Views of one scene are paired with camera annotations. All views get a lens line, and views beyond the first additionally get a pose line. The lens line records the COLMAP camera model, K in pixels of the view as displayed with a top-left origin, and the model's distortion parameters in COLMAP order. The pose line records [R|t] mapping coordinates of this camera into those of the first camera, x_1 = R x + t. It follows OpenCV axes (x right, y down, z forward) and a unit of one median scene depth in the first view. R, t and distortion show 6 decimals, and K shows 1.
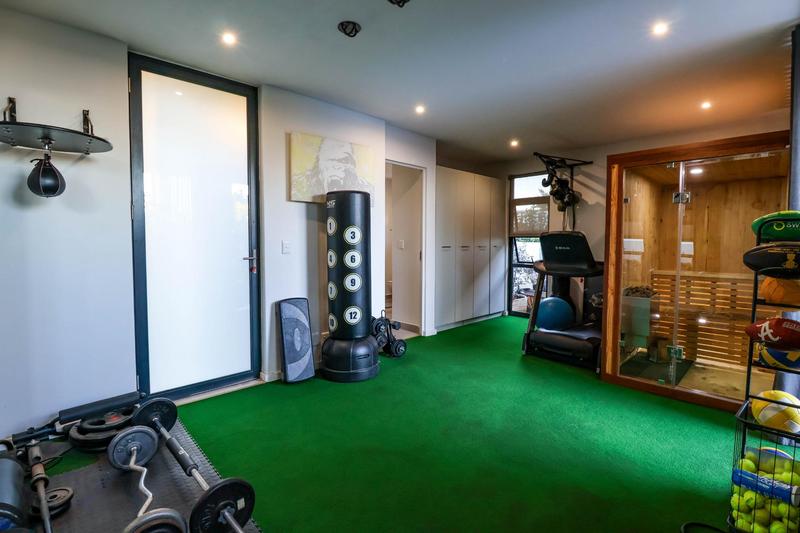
lens RADIAL K [[383.1, 0, 400.0], [0, 383.1, 266.5], [0, 0, 1]] dist [0.003315, -0.010635]
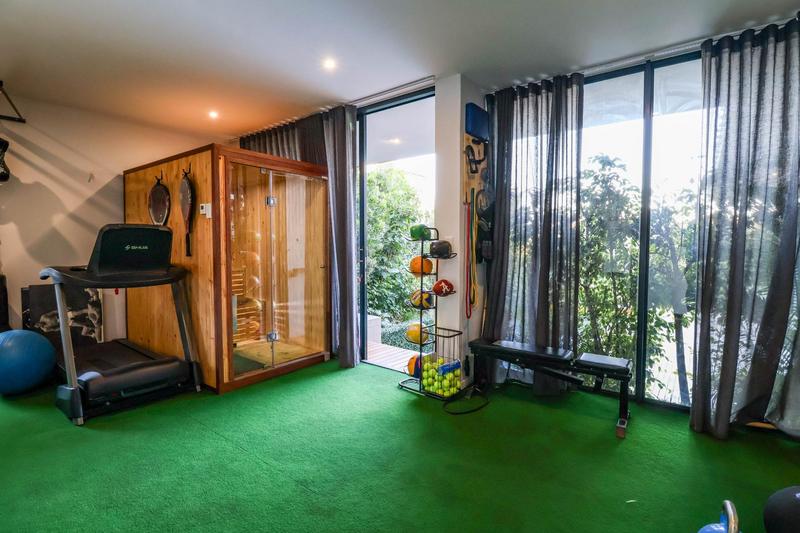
lens RADIAL K [[383.1, 0, 400.0], [0, 383.1, 266.5], [0, 0, 1]] dist [0.003315, -0.010635]
pose [[-0.185763, -0.043515, 0.981631, -0.388413], [0.048958, 0.997368, 0.053477, -0.027419], [-0.981374, 0.057993, -0.183144, 0.659869]]
